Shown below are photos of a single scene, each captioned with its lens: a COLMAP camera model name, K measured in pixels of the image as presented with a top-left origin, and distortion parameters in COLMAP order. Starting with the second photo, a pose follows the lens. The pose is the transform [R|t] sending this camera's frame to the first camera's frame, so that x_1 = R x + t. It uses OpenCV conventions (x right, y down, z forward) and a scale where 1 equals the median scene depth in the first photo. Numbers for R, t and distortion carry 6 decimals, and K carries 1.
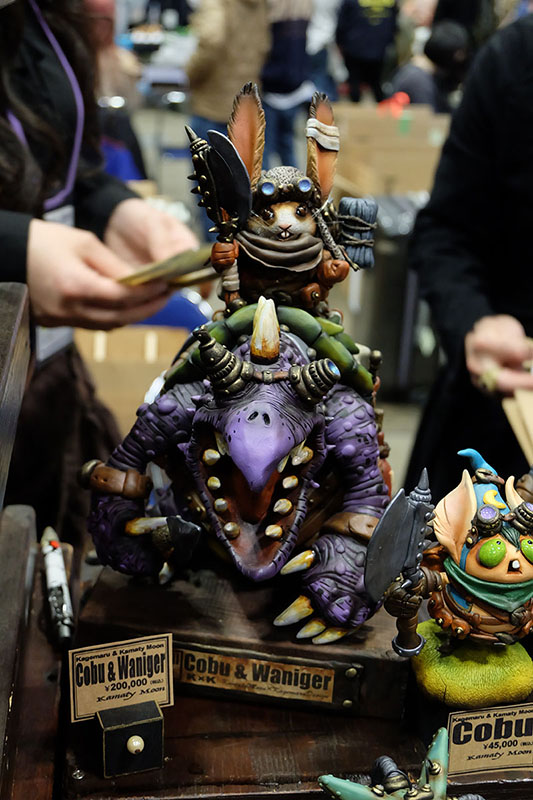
lens RADIAL K [[1016.6, 0, 262.1], [0, 1016.6, 398.9], [0, 0, 1]] dist [-0.026424, 0.000000]
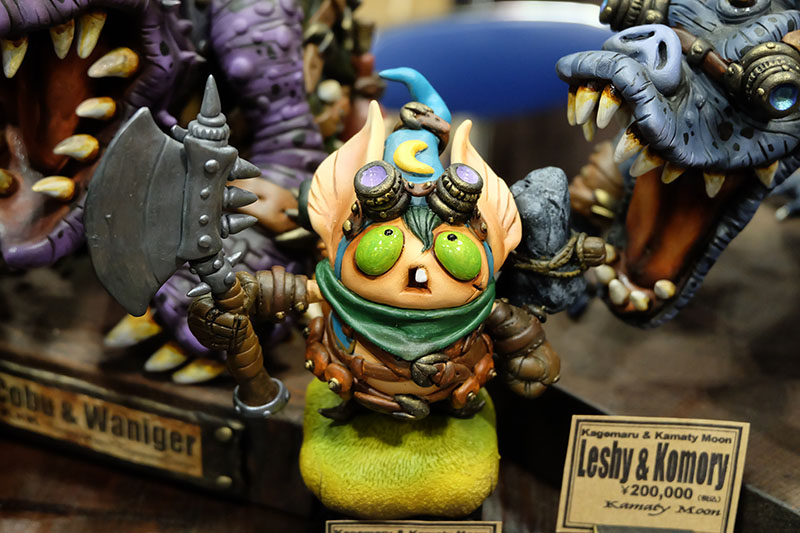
lens RADIAL K [[1205.3, 0, 395.6], [0, 1205.3, 266.6], [0, 0, 1]] dist [-0.086897, 0.000000]
pose [[0.979426, 0.085254, -0.182909, 0.328921], [-0.058169, 0.987178, 0.148648, 0.059065], [0.193236, -0.134950, 0.971827, 0.345815]]
